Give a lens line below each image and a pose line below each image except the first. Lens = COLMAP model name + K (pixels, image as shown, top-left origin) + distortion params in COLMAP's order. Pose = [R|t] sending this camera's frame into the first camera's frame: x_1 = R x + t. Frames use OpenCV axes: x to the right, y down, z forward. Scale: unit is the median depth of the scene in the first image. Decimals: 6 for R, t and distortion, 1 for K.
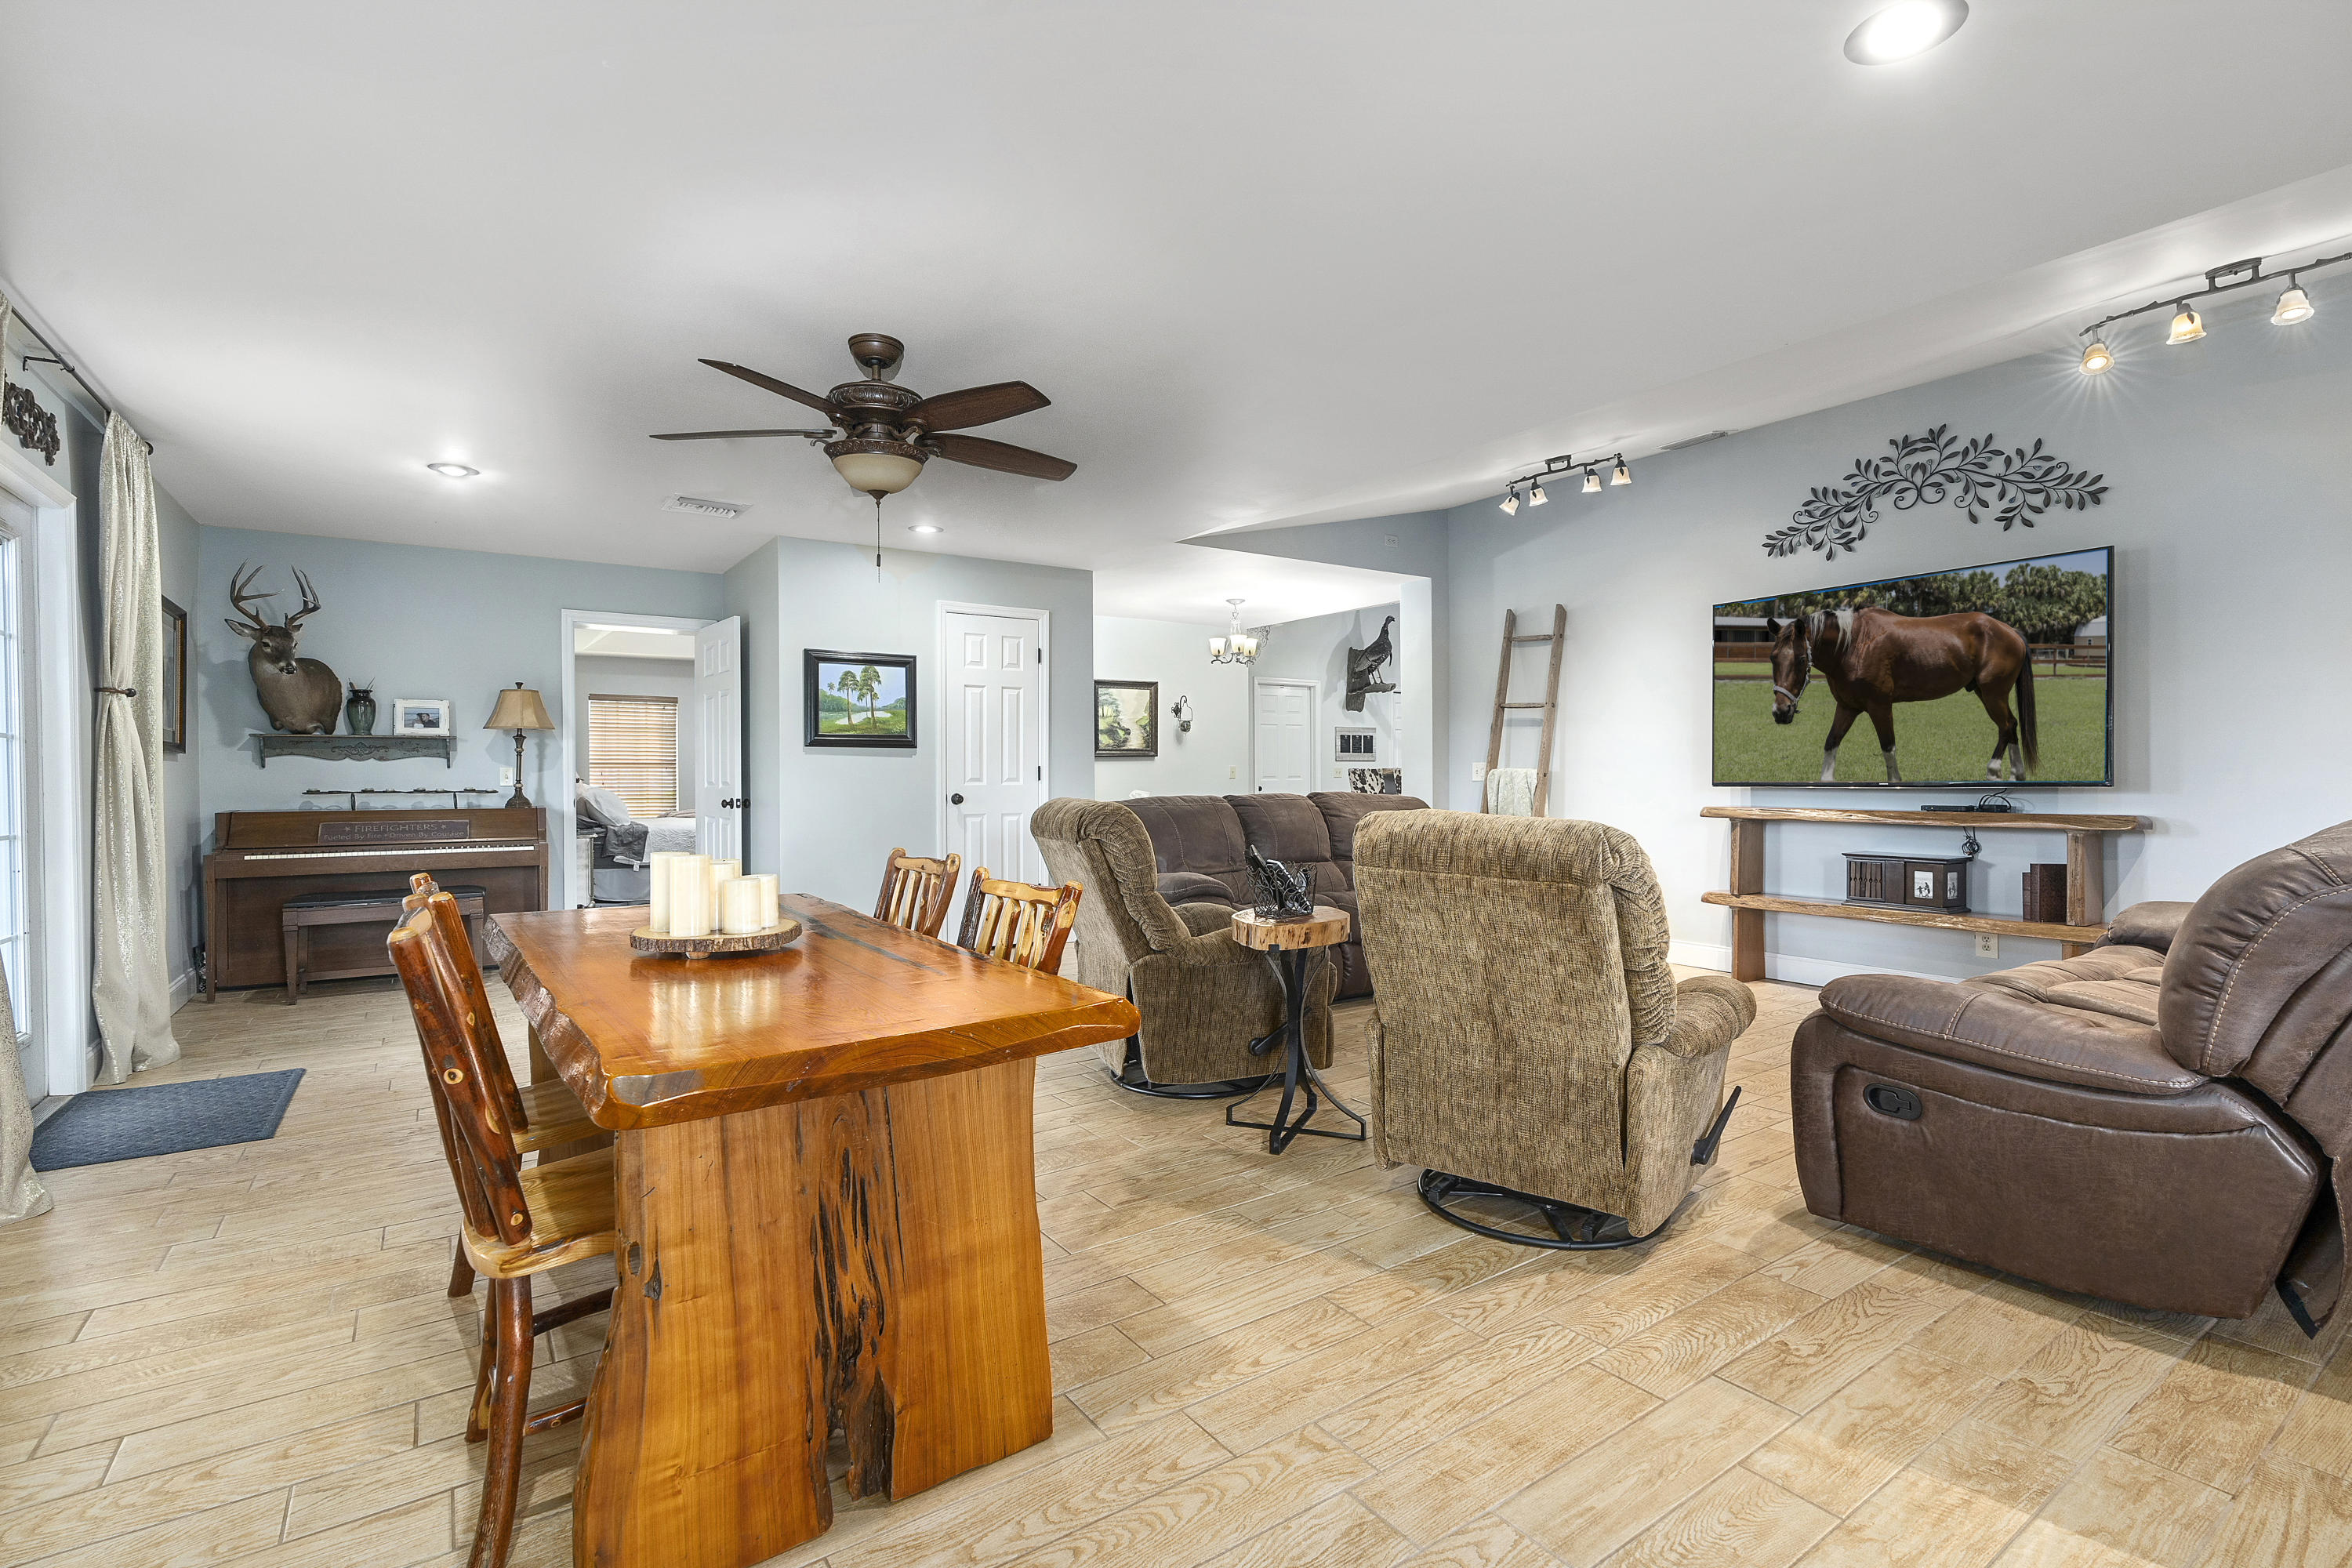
lens RADIAL K [[1077.4, 0, 1184.2], [0, 1077.4, 777.7], [0, 0, 1]] dist [-0.002173, -0.000233]
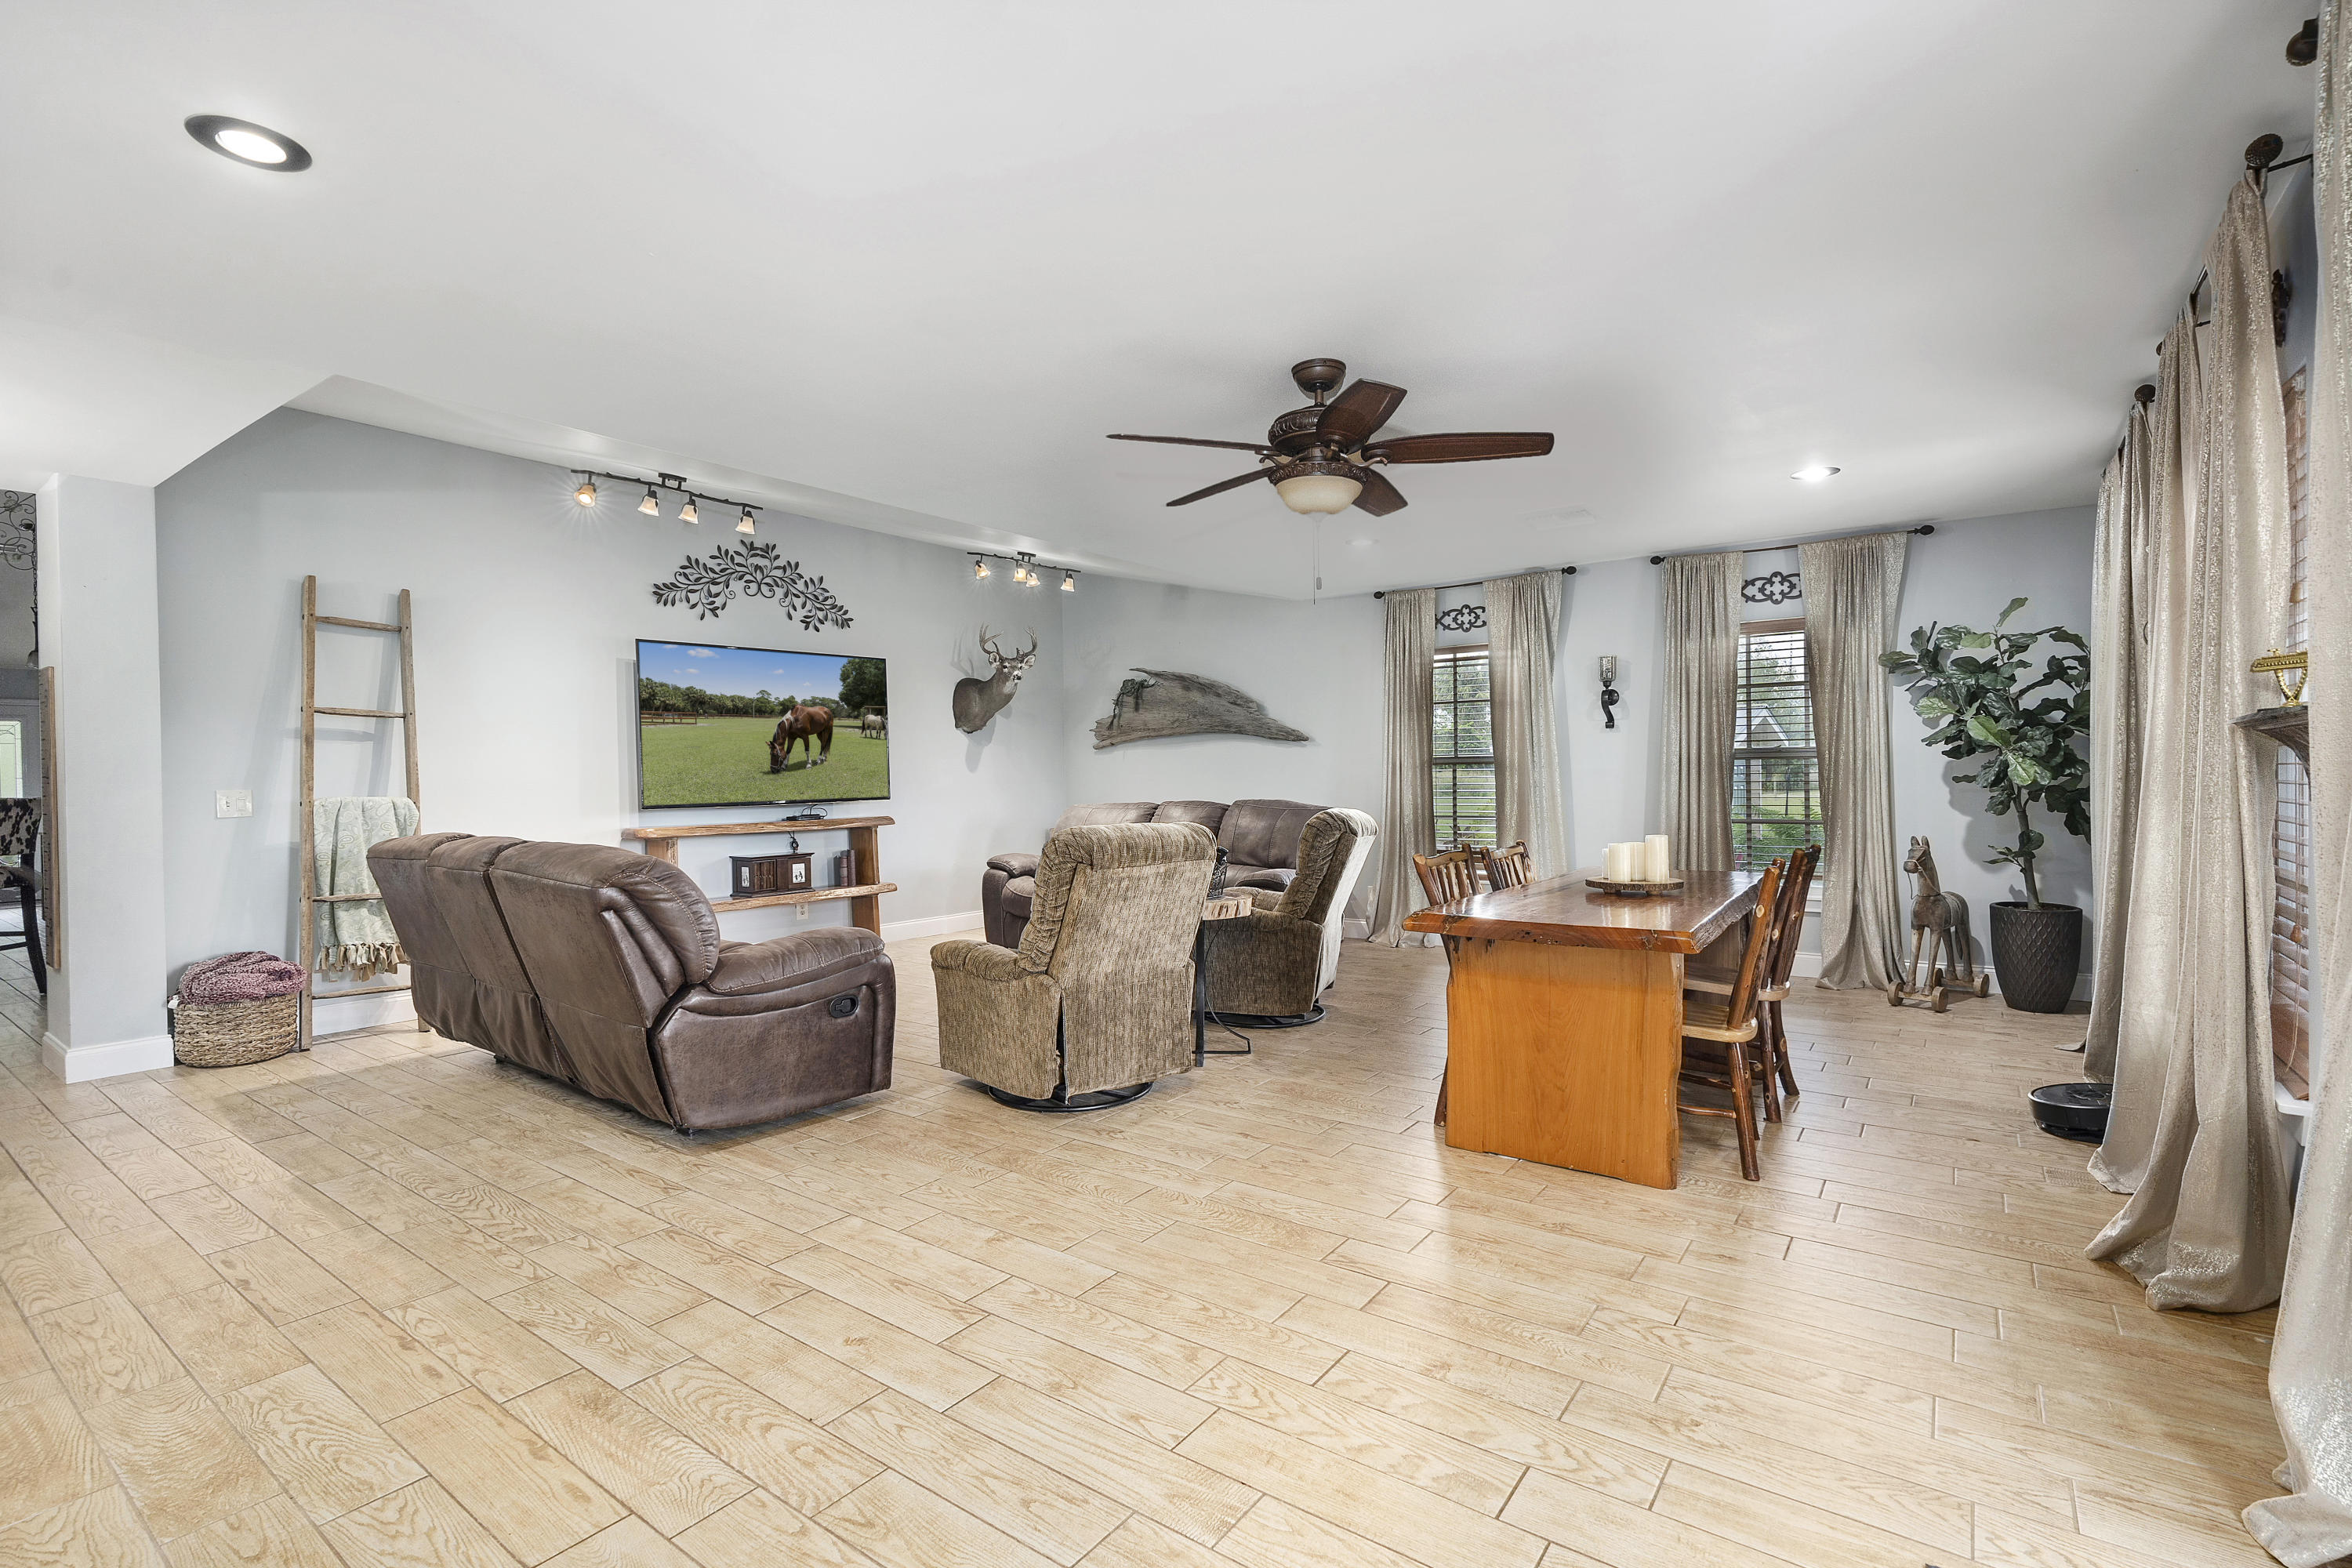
lens RADIAL K [[1077.4, 0, 1184.2], [0, 1077.4, 777.7], [0, 0, 1]] dist [-0.002173, -0.000233]
pose [[-0.325795, 0.004105, 0.945432, -0.765879], [0.017062, 0.999853, 0.001539, -0.017798], [-0.945286, 0.016632, -0.325817, 0.934060]]
